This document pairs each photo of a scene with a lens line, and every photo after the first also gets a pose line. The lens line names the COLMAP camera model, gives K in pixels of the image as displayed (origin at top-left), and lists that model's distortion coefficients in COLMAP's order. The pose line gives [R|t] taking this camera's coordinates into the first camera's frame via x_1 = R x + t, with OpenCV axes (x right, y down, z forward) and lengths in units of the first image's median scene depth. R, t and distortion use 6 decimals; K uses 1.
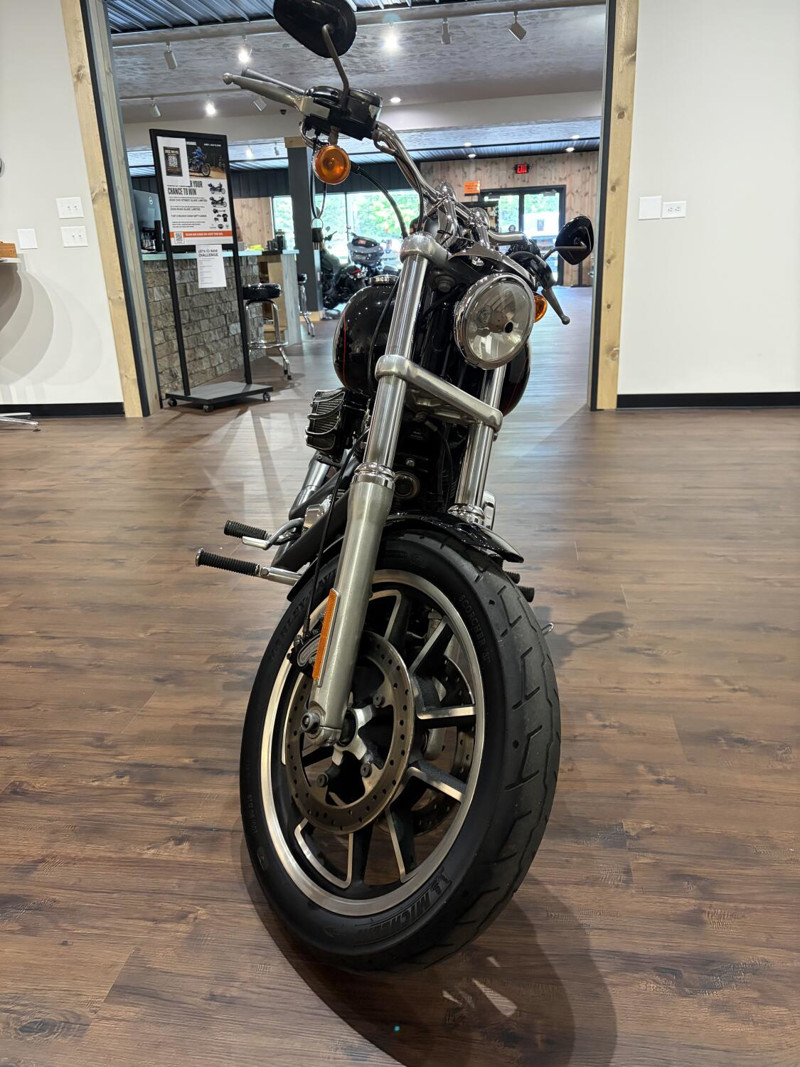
lens RADIAL K [[813.5, 0, 400.0], [0, 813.5, 533.5], [0, 0, 1]] dist [0.046796, -0.052845]
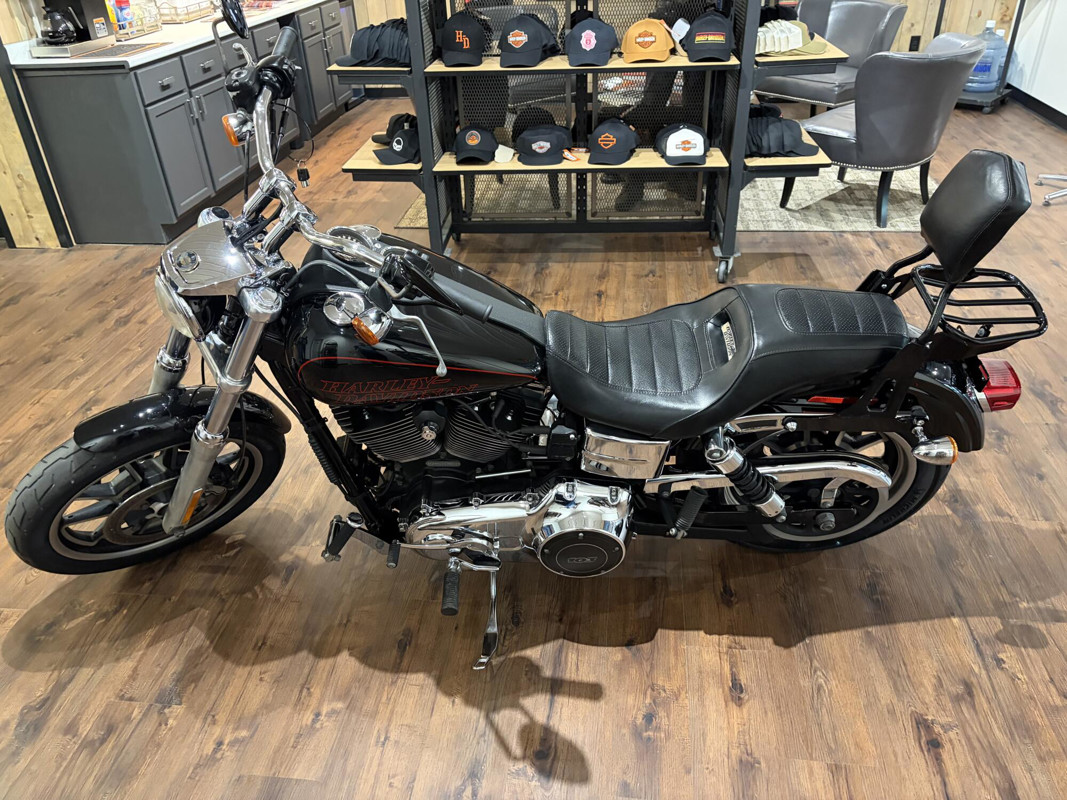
lens RADIAL K [[813.5, 0, 533.5], [0, 813.5, 400.0], [0, 0, 1]] dist [0.046796, -0.052845]
pose [[0.021000, 0.564538, -0.825140, 0.738012], [-0.291646, 0.792885, 0.535048, -0.590564], [0.956296, 0.229412, 0.181296, 0.827019]]
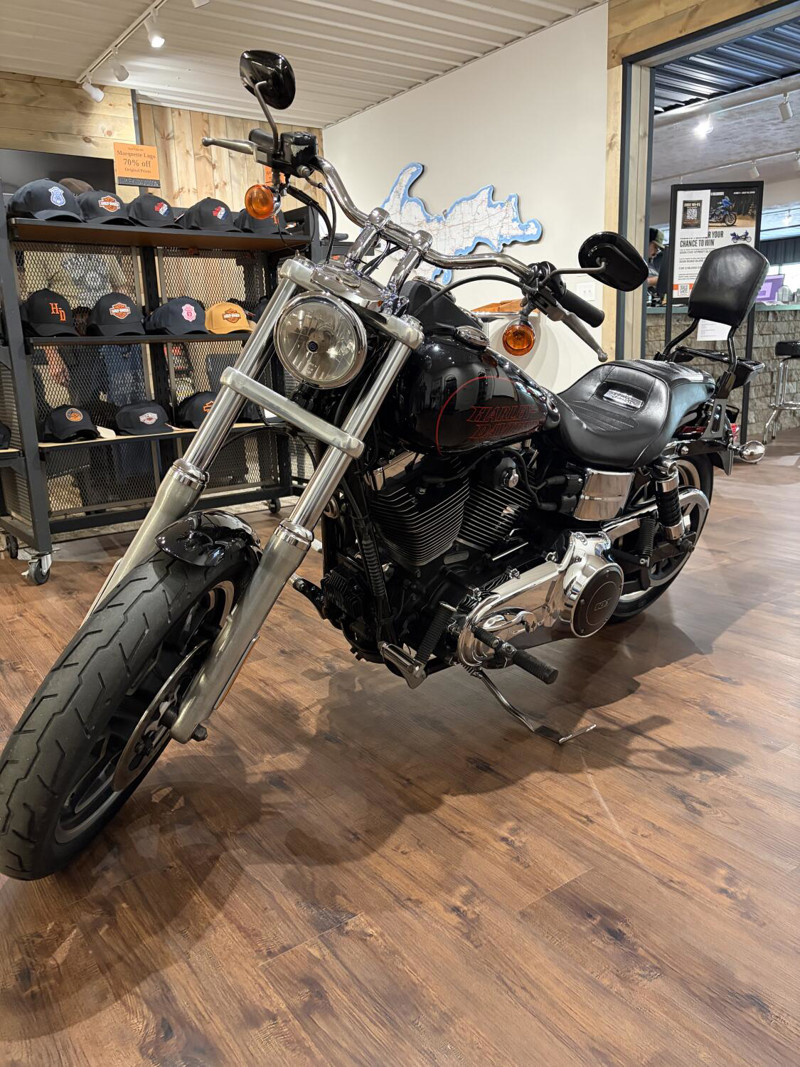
lens RADIAL K [[813.5, 0, 400.0], [0, 813.5, 533.5], [0, 0, 1]] dist [0.046796, -0.052845]
pose [[0.694186, 0.183619, -0.695981, 0.587946], [-0.229428, 0.972927, 0.027849, -0.055715], [0.682253, 0.140345, 0.717520, 0.240942]]
